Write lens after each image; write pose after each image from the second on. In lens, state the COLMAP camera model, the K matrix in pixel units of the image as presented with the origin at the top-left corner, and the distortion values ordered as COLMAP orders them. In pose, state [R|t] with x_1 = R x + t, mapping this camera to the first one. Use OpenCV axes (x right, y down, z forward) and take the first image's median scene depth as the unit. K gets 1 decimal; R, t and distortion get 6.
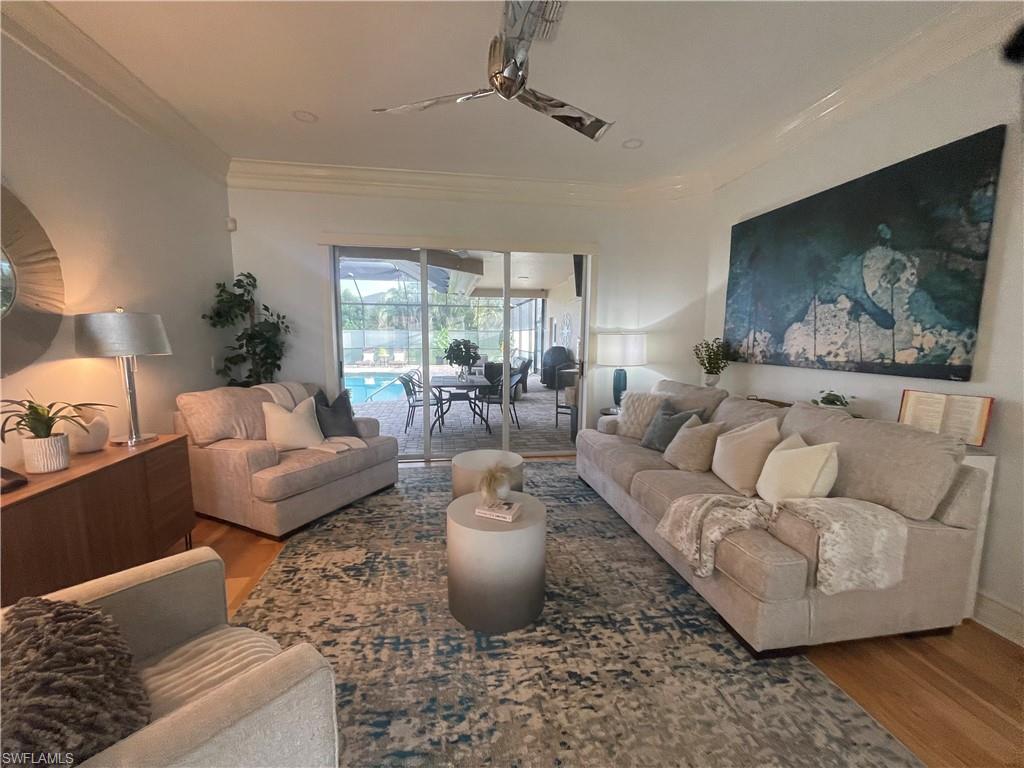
lens RADIAL K [[410.4, 0, 511.2], [0, 410.4, 384.5], [0, 0, 1]] dist [-0.007795, -0.000292]
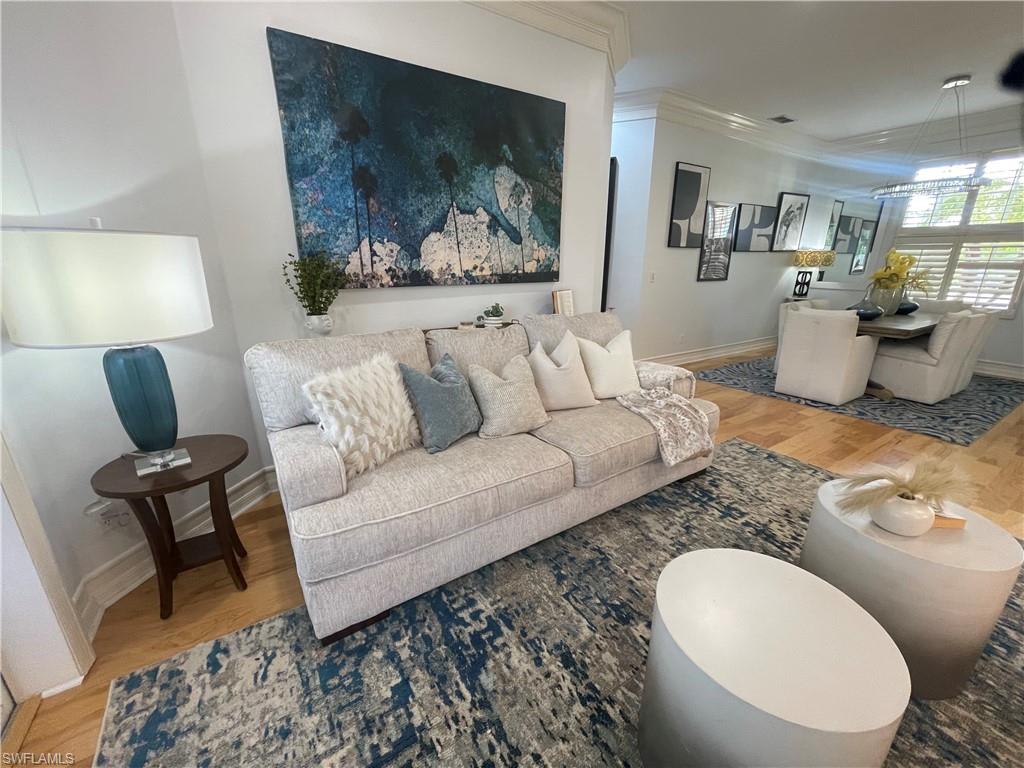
lens RADIAL K [[410.4, 0, 510.6], [0, 410.4, 390.5], [0, 0, 1]] dist [-0.007795, -0.000292]
pose [[-0.394649, -0.276537, 0.876230, -0.237093], [0.107709, 0.933136, 0.343009, -0.137513], [-0.912497, 0.229746, -0.338476, 1.395305]]
